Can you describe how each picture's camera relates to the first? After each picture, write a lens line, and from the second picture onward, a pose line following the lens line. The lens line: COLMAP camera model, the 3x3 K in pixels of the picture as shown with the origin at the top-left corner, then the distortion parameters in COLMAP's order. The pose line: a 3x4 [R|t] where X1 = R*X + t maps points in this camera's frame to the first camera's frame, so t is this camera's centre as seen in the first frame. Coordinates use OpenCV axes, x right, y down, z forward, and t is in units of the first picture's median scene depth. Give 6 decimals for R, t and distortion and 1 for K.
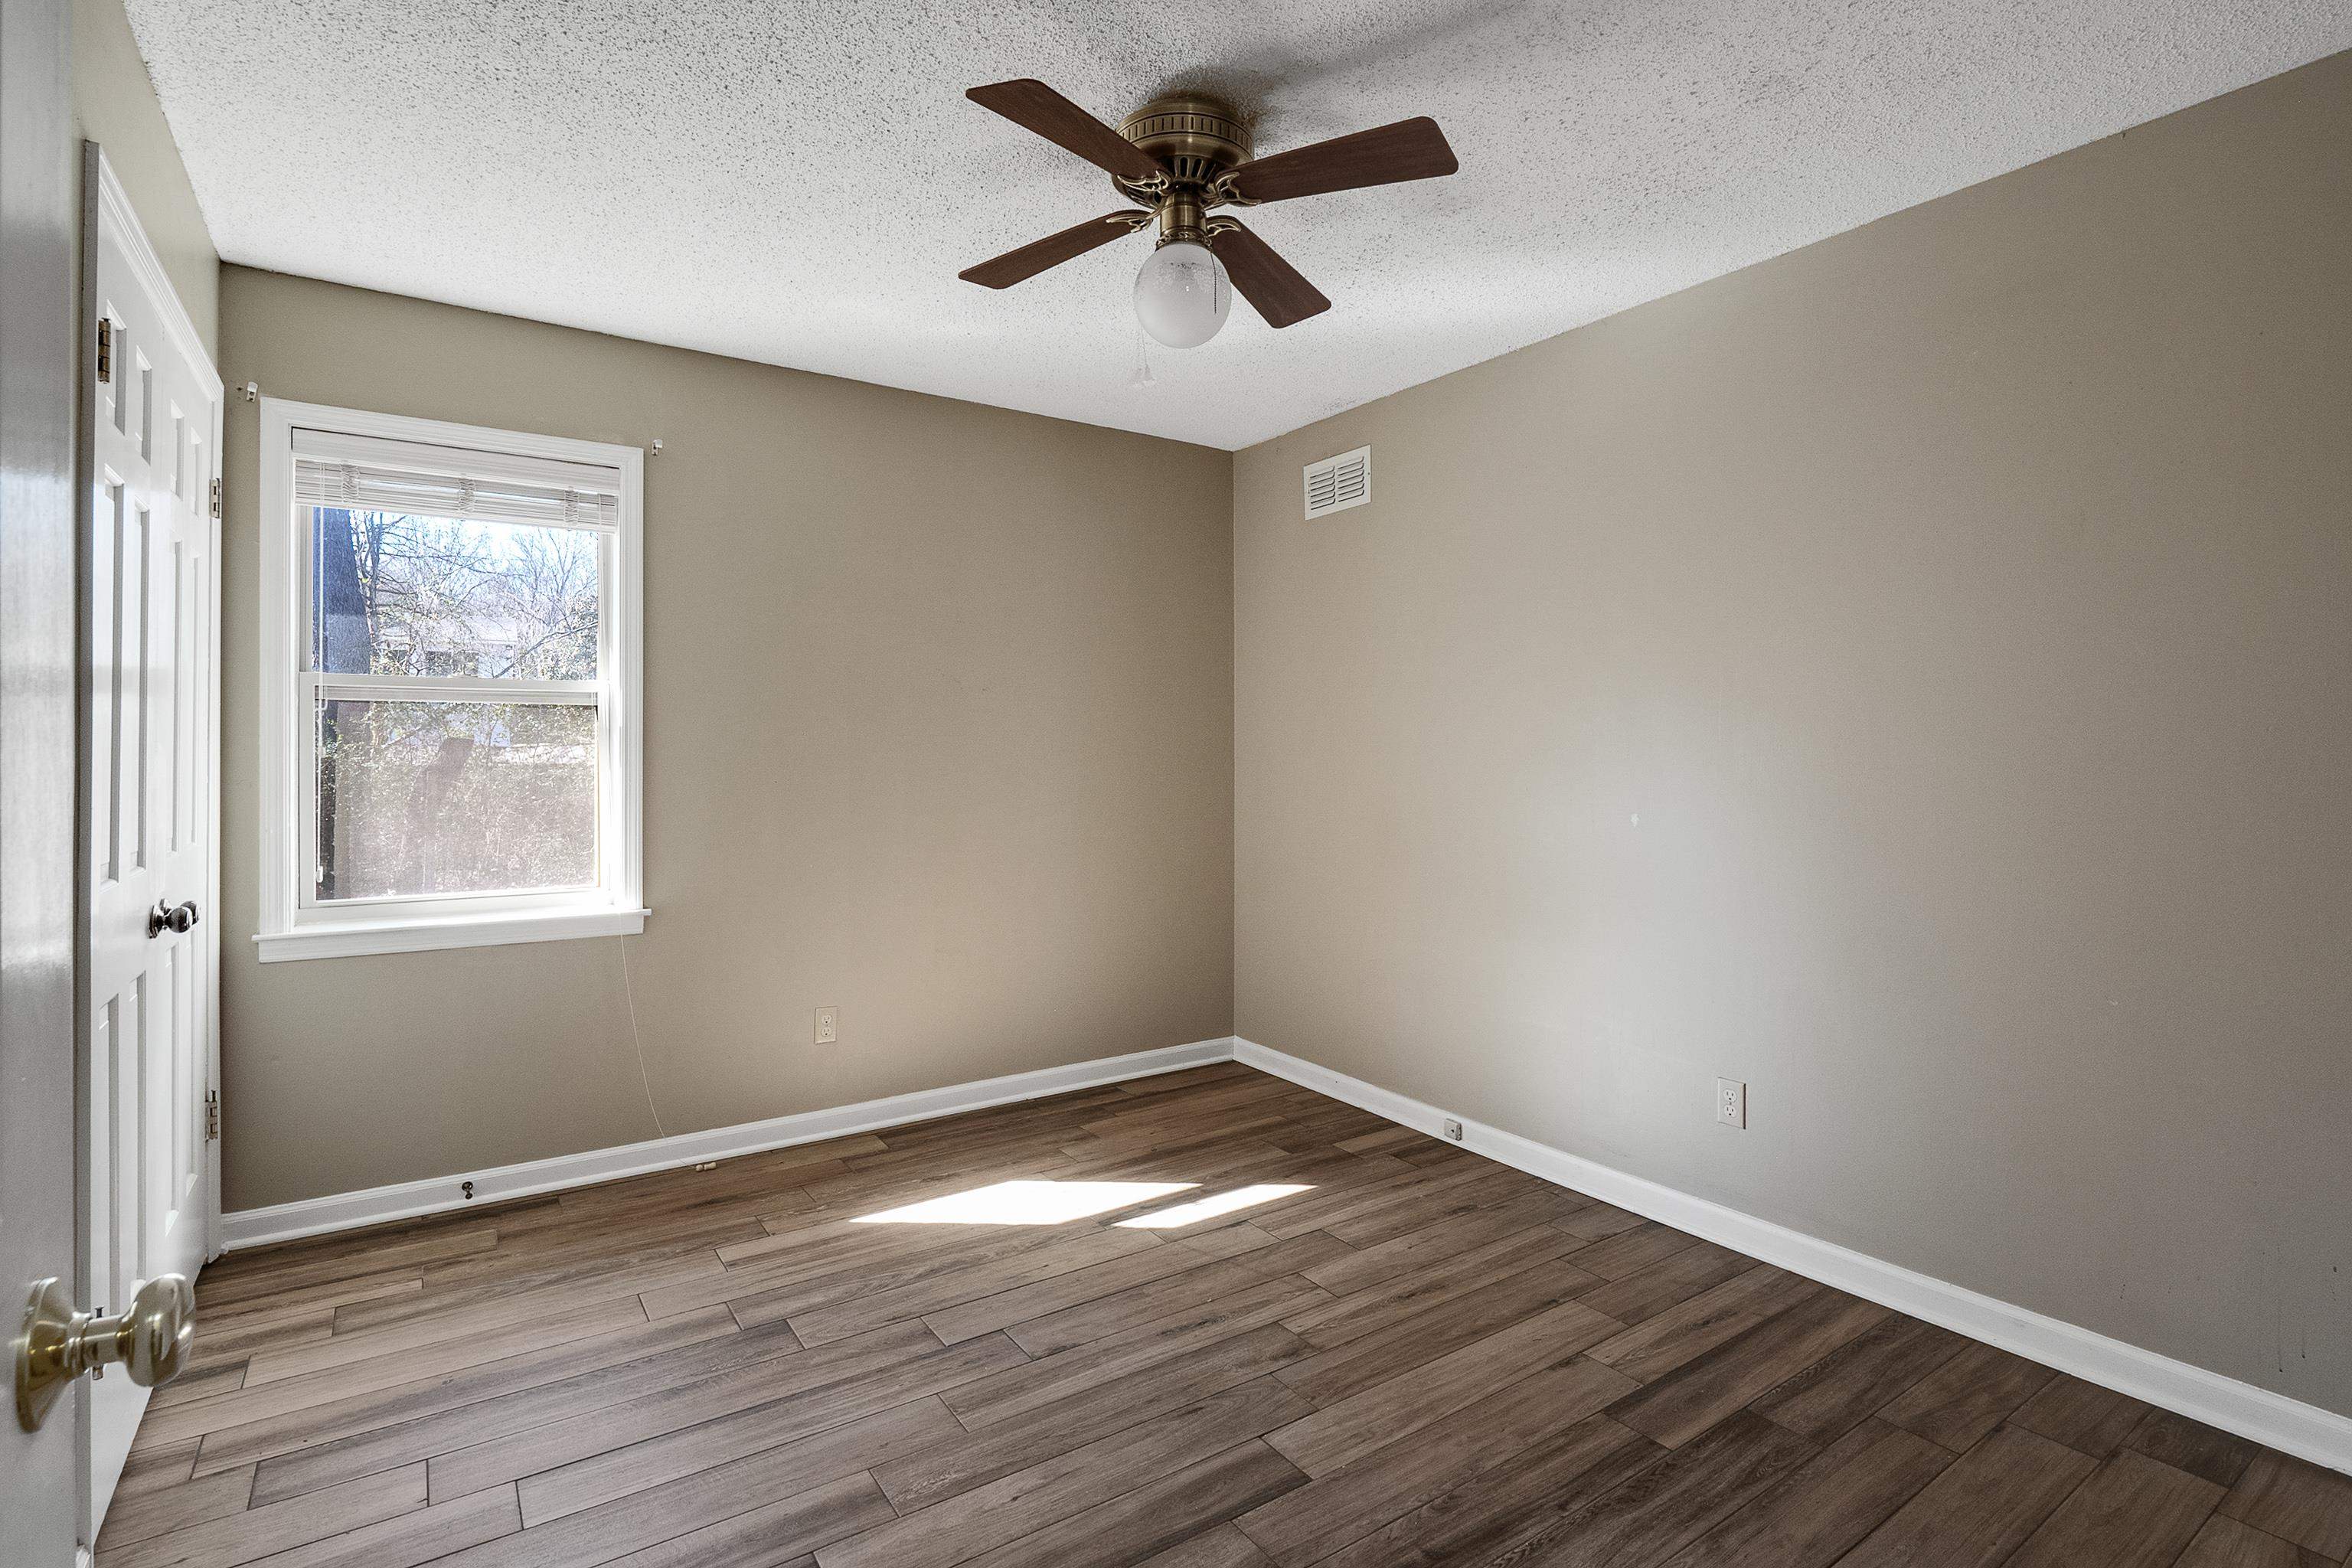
lens RADIAL K [[1126.7, 0, 1173.6], [0, 1126.7, 782.7], [0, 0, 1]] dist [-0.005361, -0.000978]
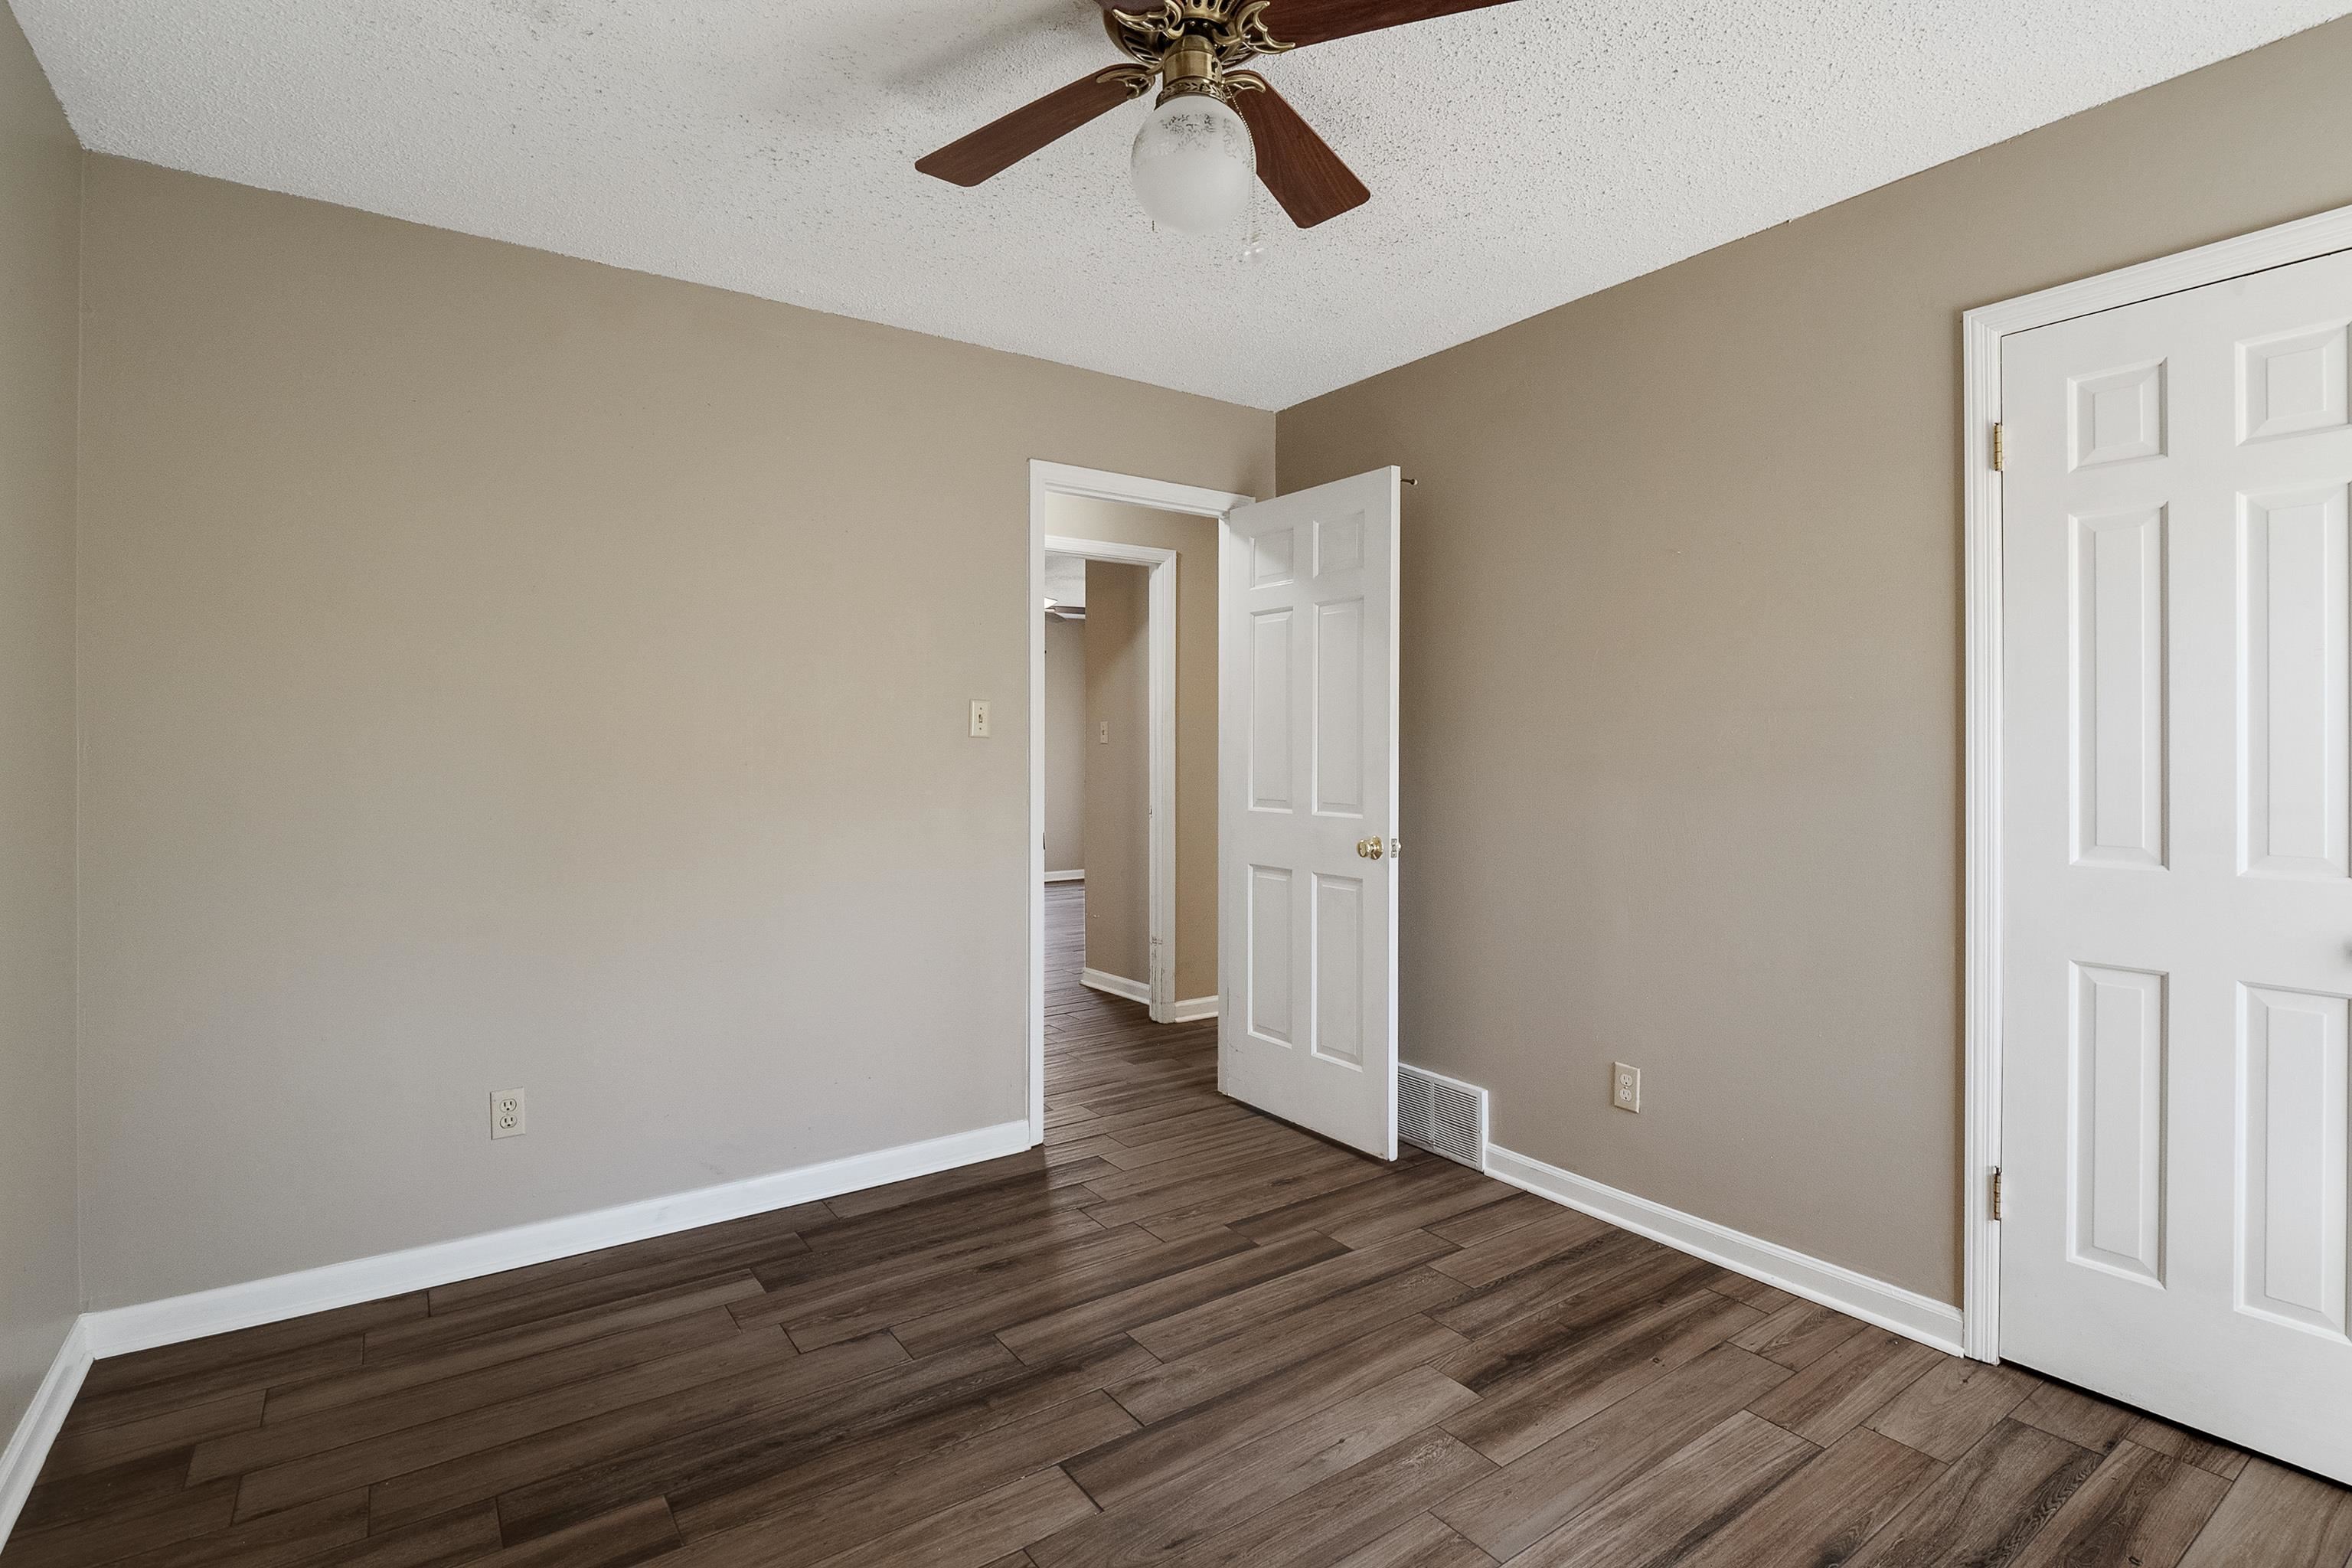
lens RADIAL K [[1126.7, 0, 1173.6], [0, 1126.7, 782.7], [0, 0, 1]] dist [-0.005361, -0.000978]
pose [[-0.999910, -0.001632, -0.013320, 0.033544], [-0.002367, 0.998462, 0.055394, -0.050617], [0.013209, 0.055421, -0.998376, 1.927086]]
